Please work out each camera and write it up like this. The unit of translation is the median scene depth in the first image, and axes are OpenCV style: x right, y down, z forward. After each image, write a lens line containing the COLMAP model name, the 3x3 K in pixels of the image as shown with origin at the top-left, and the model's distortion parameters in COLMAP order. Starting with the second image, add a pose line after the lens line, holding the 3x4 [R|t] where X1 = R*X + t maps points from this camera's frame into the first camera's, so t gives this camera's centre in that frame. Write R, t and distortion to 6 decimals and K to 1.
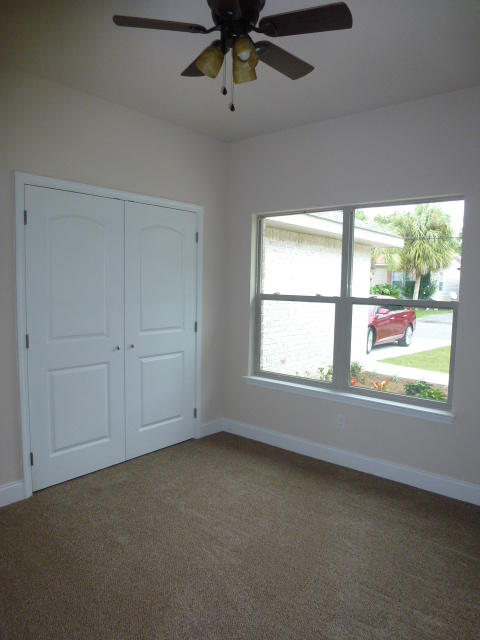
lens RADIAL K [[455.7, 0, 240.4], [0, 455.7, 324.0], [0, 0, 1]] dist [-0.044961, 0.004477]
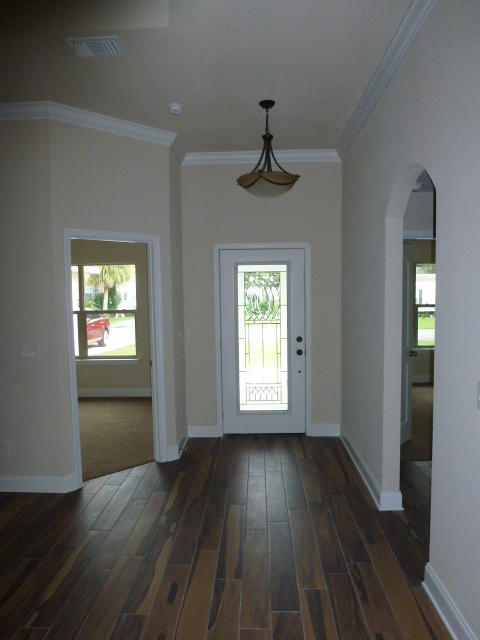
lens RADIAL K [[455.7, 0, 240.4], [0, 455.7, 324.0], [0, 0, 1]] dist [-0.044961, 0.004477]
pose [[0.786334, -0.067211, 0.614135, -0.078588], [0.081751, 0.996643, 0.004400, 0.008237], [-0.612369, 0.046746, 0.789189, -0.171105]]
